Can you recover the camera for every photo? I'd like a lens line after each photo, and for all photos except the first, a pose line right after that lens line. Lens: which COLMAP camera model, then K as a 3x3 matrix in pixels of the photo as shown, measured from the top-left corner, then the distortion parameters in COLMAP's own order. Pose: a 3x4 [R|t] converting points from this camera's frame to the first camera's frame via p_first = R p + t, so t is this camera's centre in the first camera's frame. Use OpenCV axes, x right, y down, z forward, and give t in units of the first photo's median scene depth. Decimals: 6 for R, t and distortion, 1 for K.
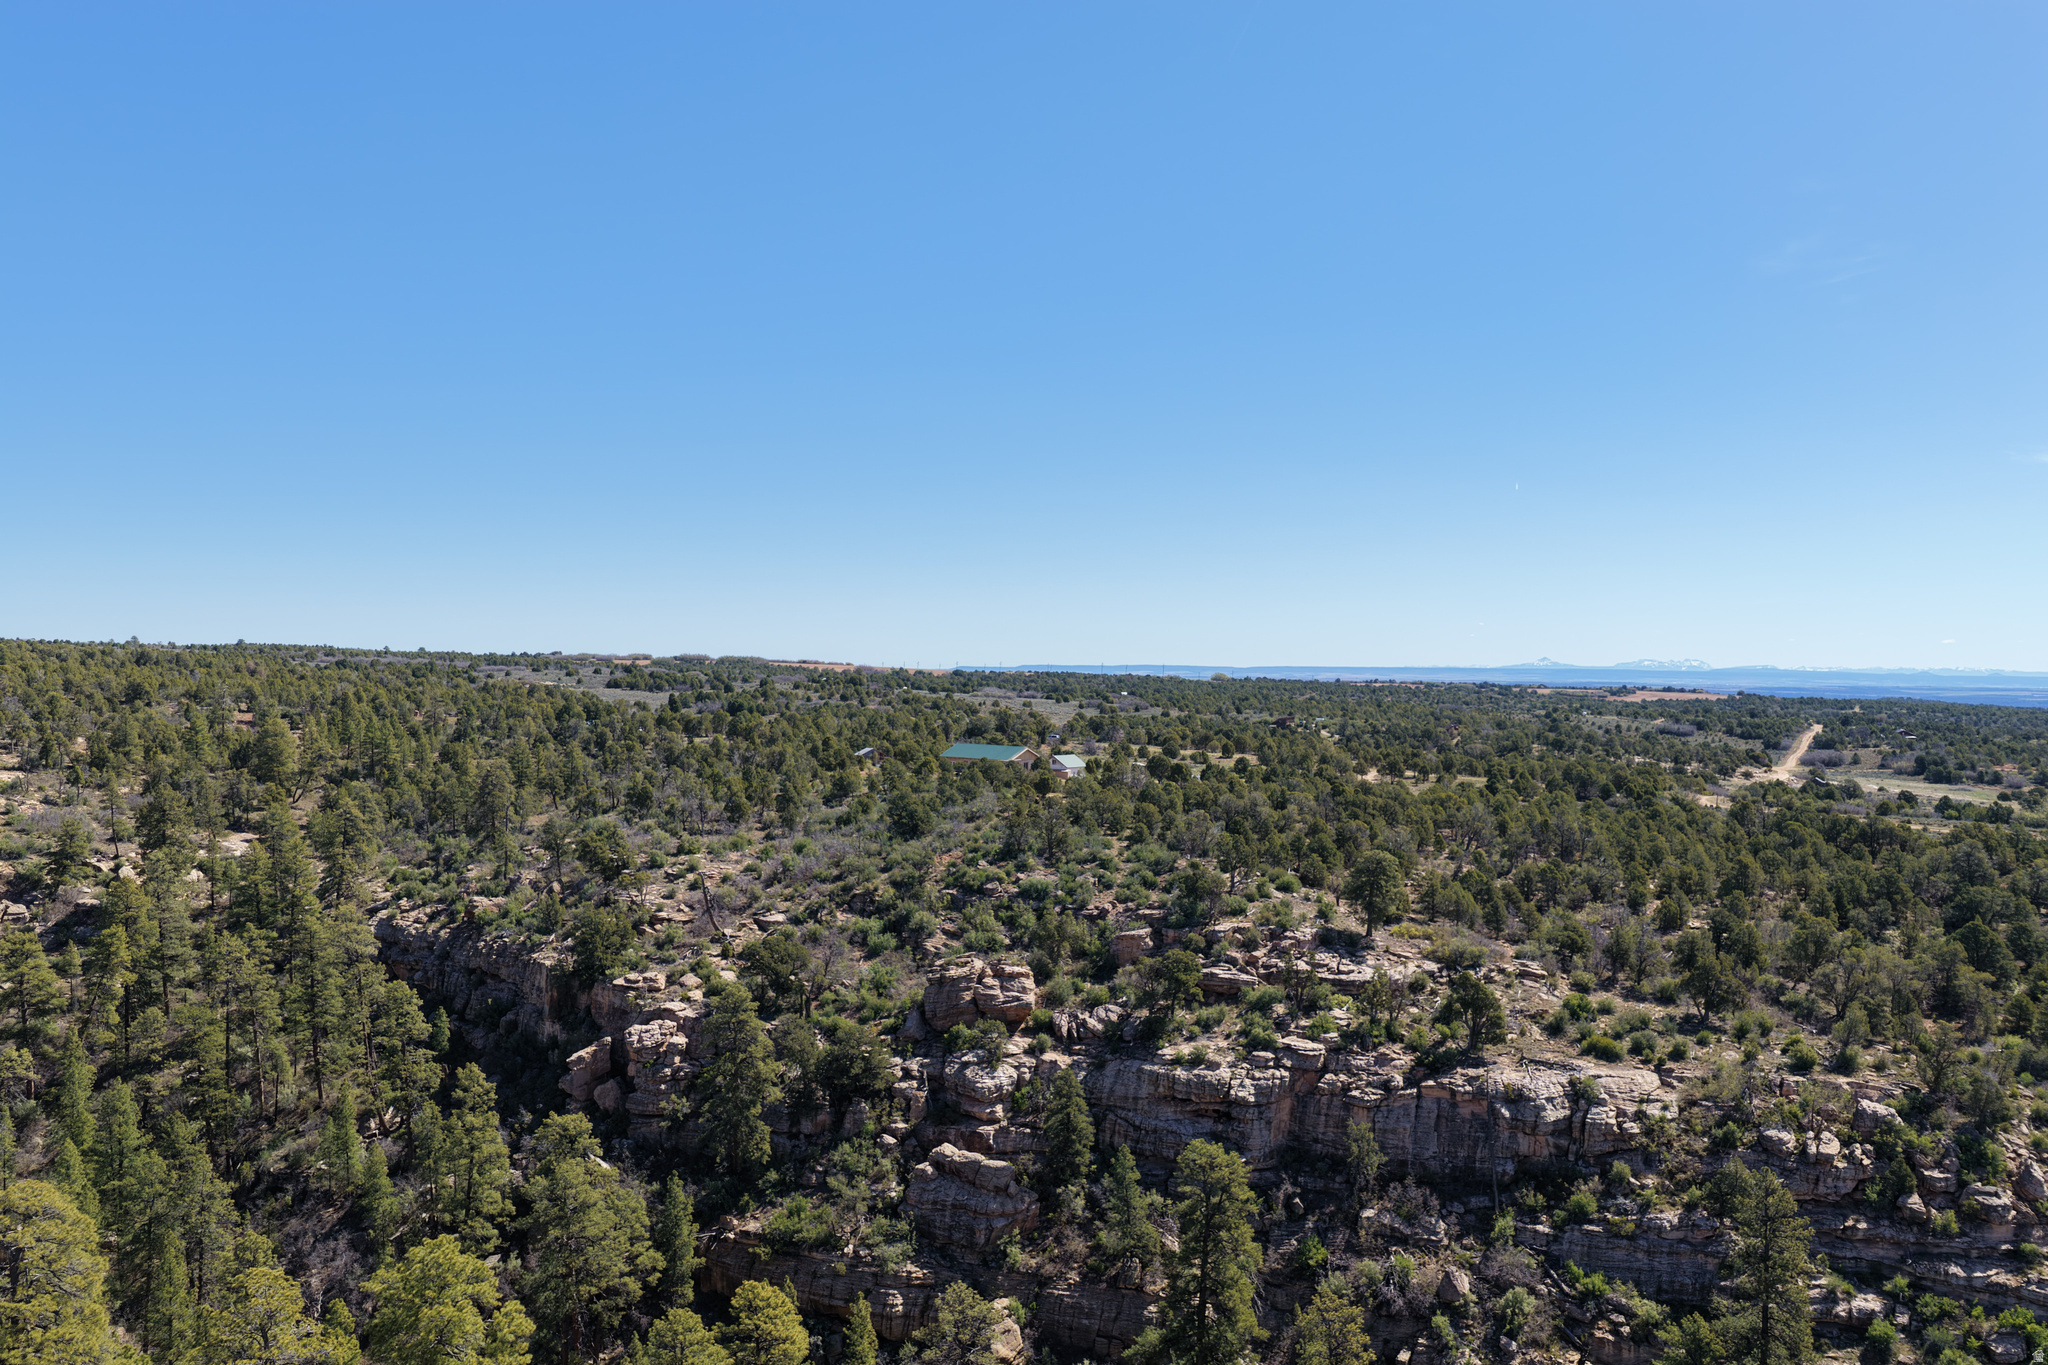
lens RADIAL K [[1732.2, 0, 1024.0], [0, 1732.2, 681.5], [0, 0, 1]] dist [-0.002264, 0.026340]
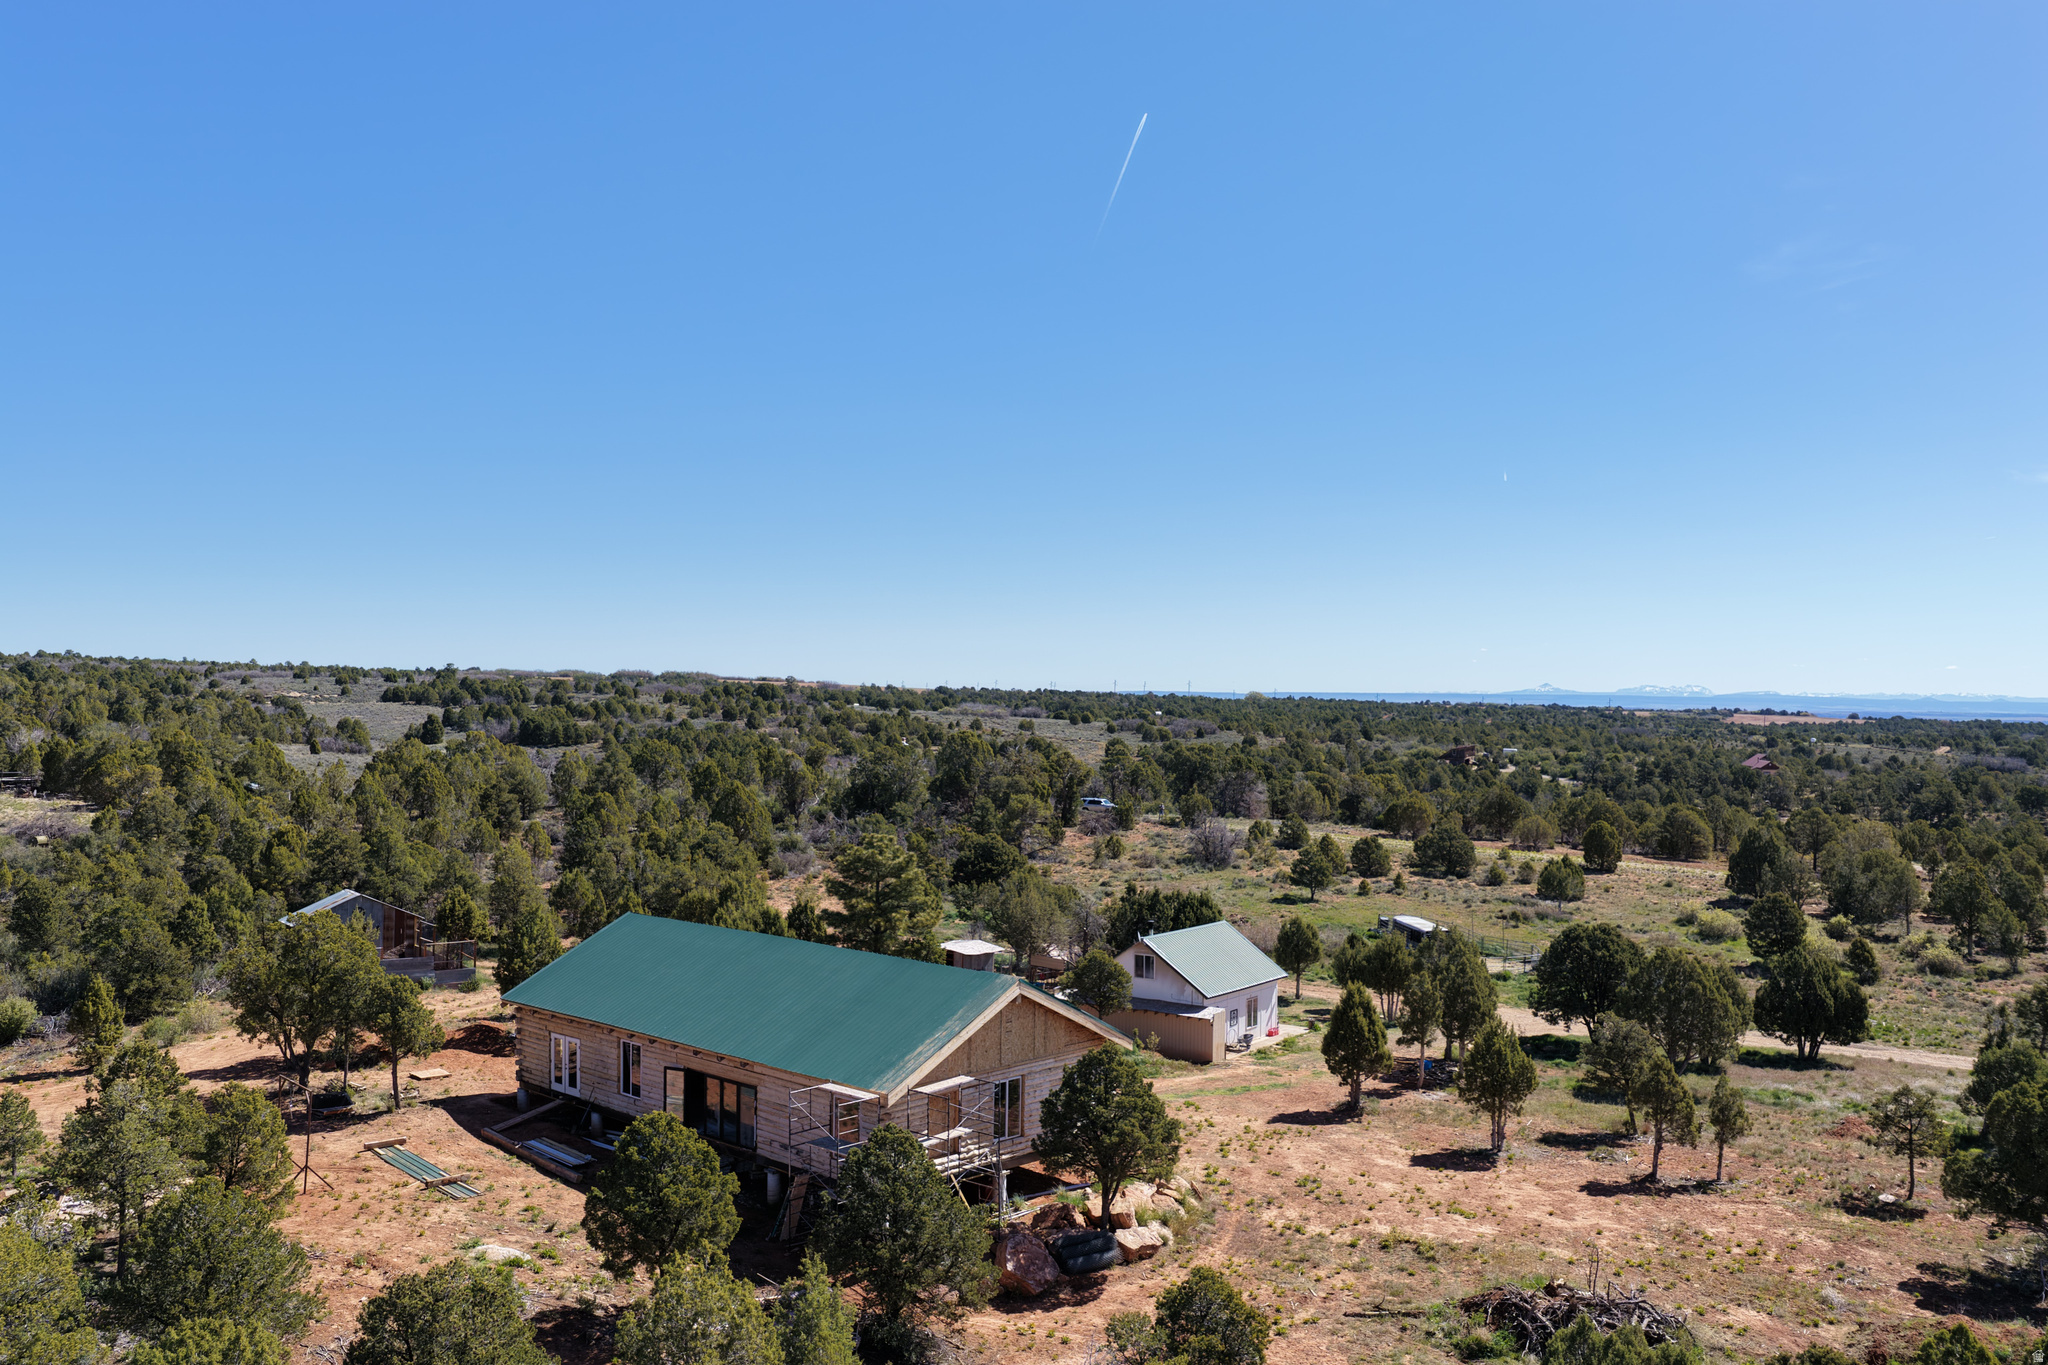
lens RADIAL K [[1732.2, 0, 1024.0], [0, 1732.2, 686.1], [0, 0, 1]] dist [-0.002264, 0.026340]
pose [[1.000000, -0.000077, 0.000188, 0.000895], [0.000079, 0.999923, -0.012401, 0.005954], [-0.000187, 0.012401, 0.999923, 0.348290]]
